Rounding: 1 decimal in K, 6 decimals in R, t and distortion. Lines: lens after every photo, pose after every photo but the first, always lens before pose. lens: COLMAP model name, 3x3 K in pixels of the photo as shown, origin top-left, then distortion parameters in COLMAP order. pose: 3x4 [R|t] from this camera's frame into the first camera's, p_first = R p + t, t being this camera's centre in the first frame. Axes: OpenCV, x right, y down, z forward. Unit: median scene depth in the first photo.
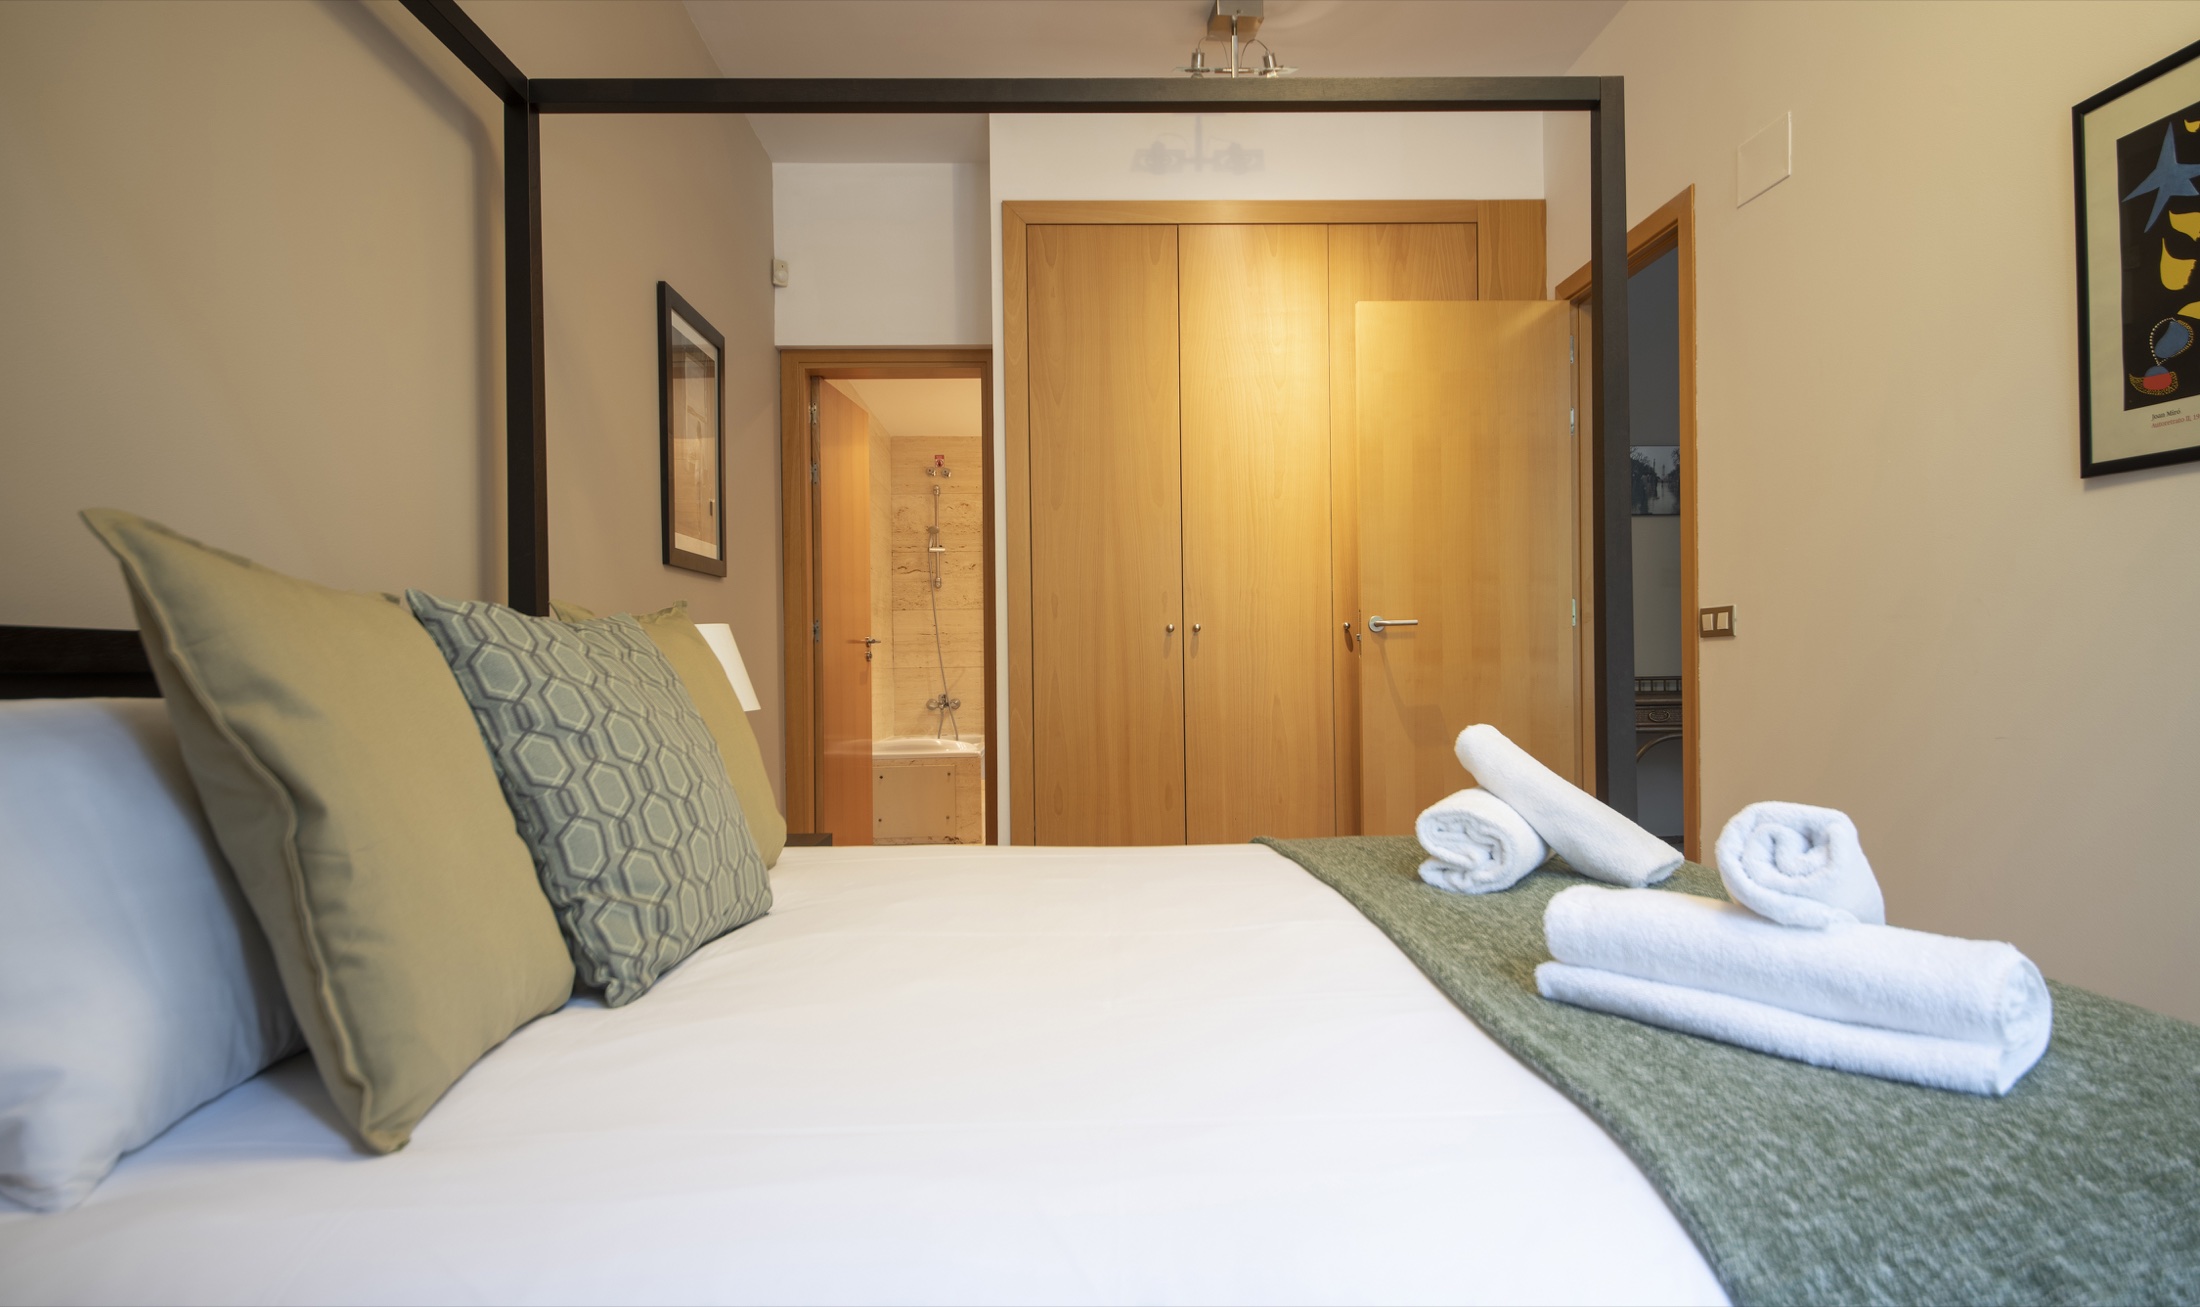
lens RADIAL K [[1169.2, 0, 1100.0], [0, 1169.2, 653.5], [0, 0, 1]] dist [0.003506, 0.000122]
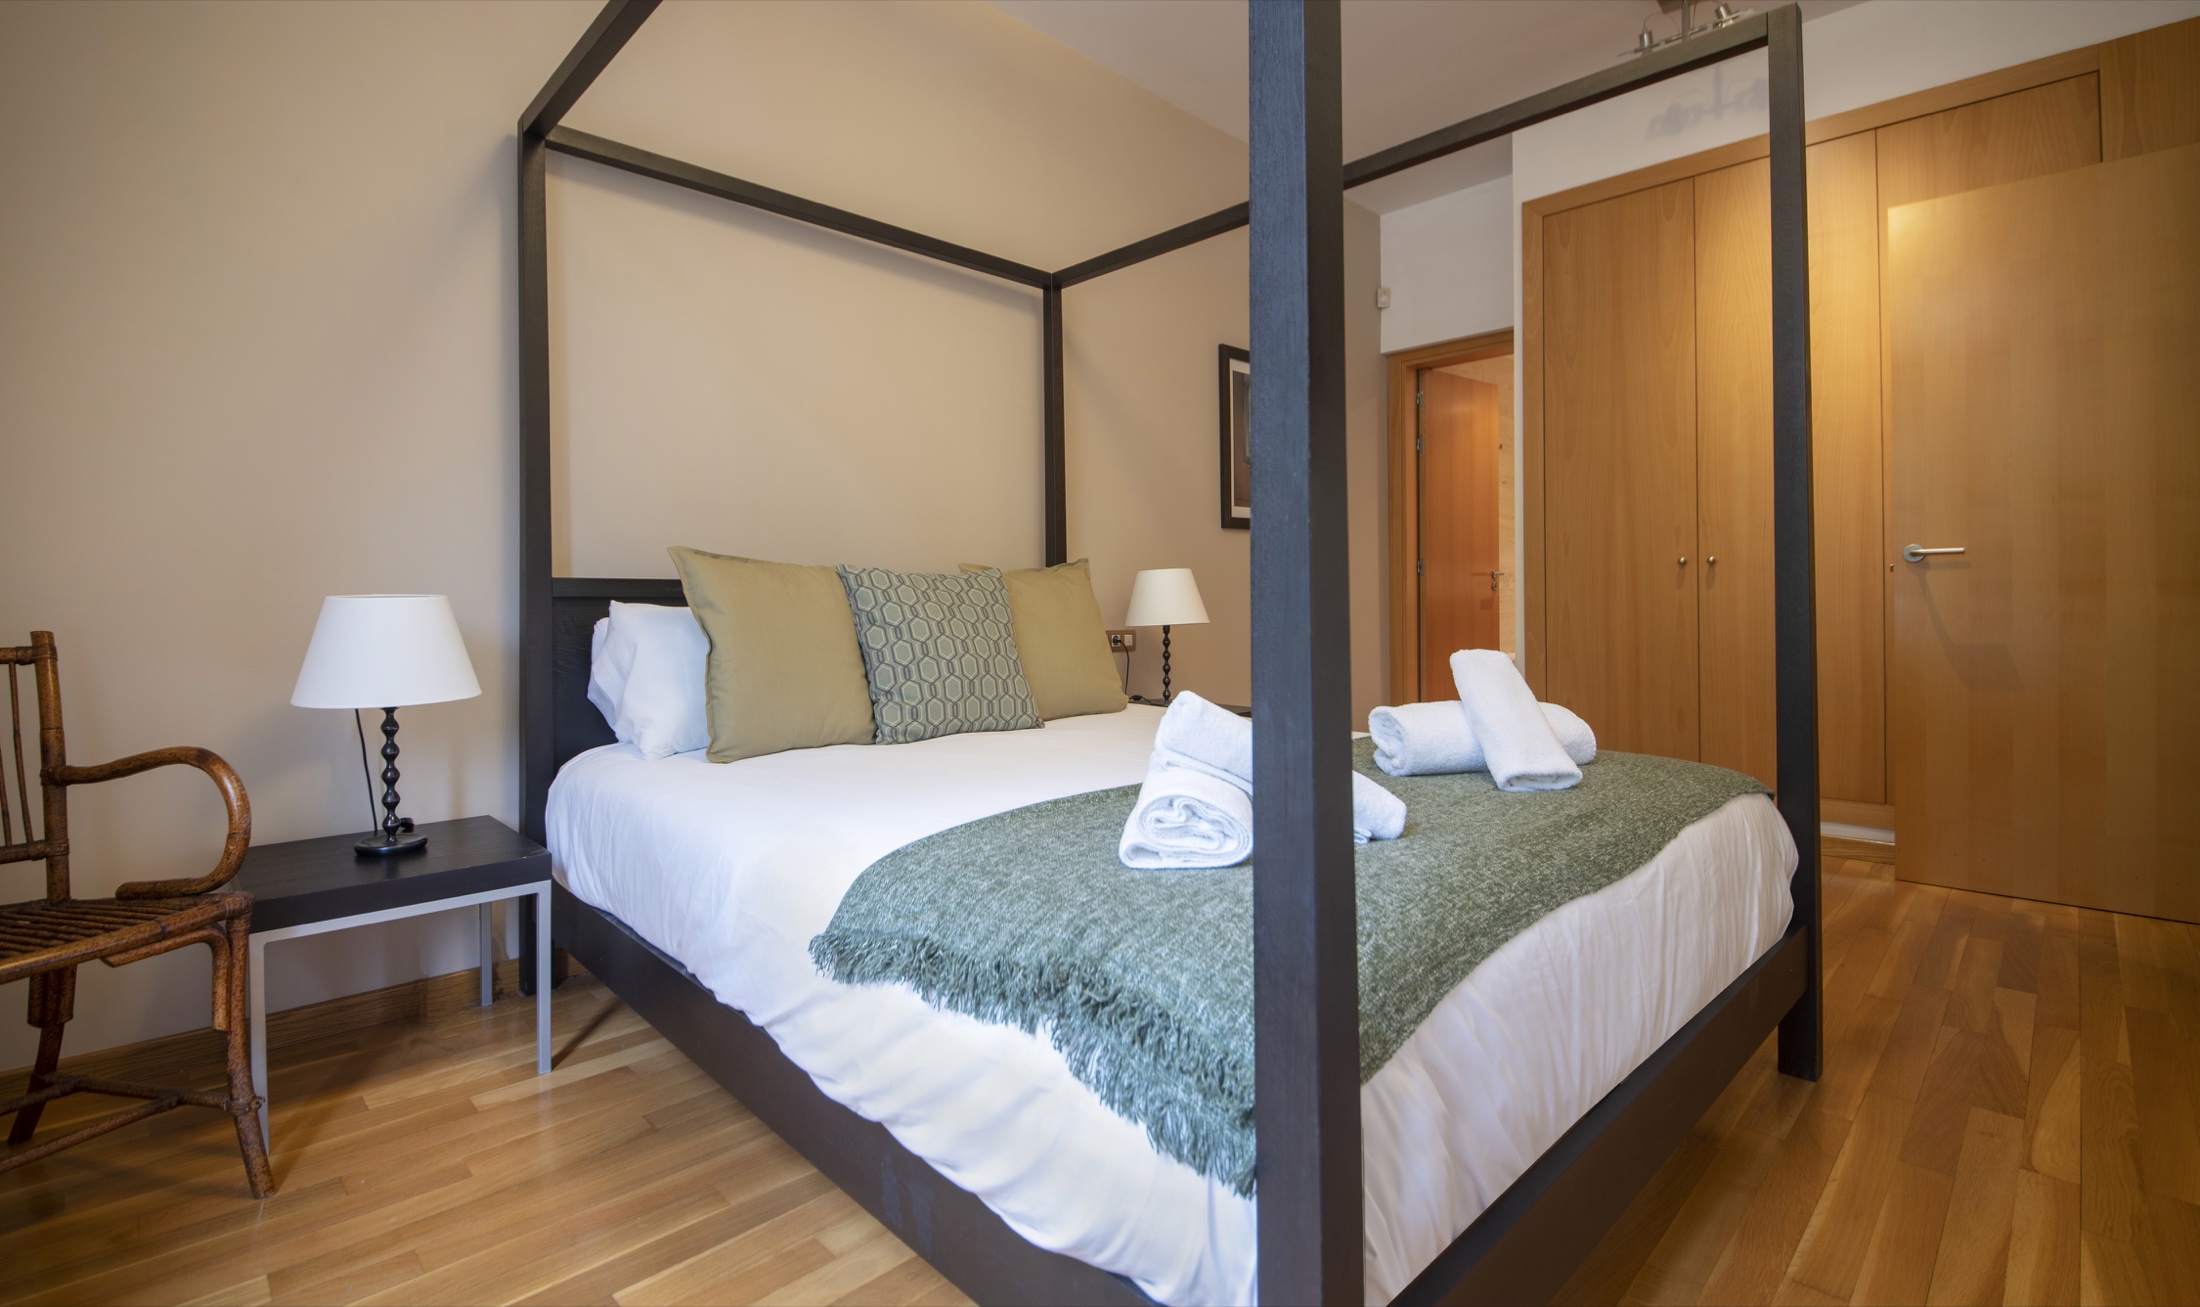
lens RADIAL K [[975.5, 0, 1096.5], [0, 975.5, 595.1], [0, 0, 1]] dist [0.001126, -0.000463]
pose [[0.682634, 0.008172, -0.730715, 0.354394], [0.002833, 0.999900, 0.013829, -0.004951], [0.730755, -0.011510, 0.682542, 0.004528]]
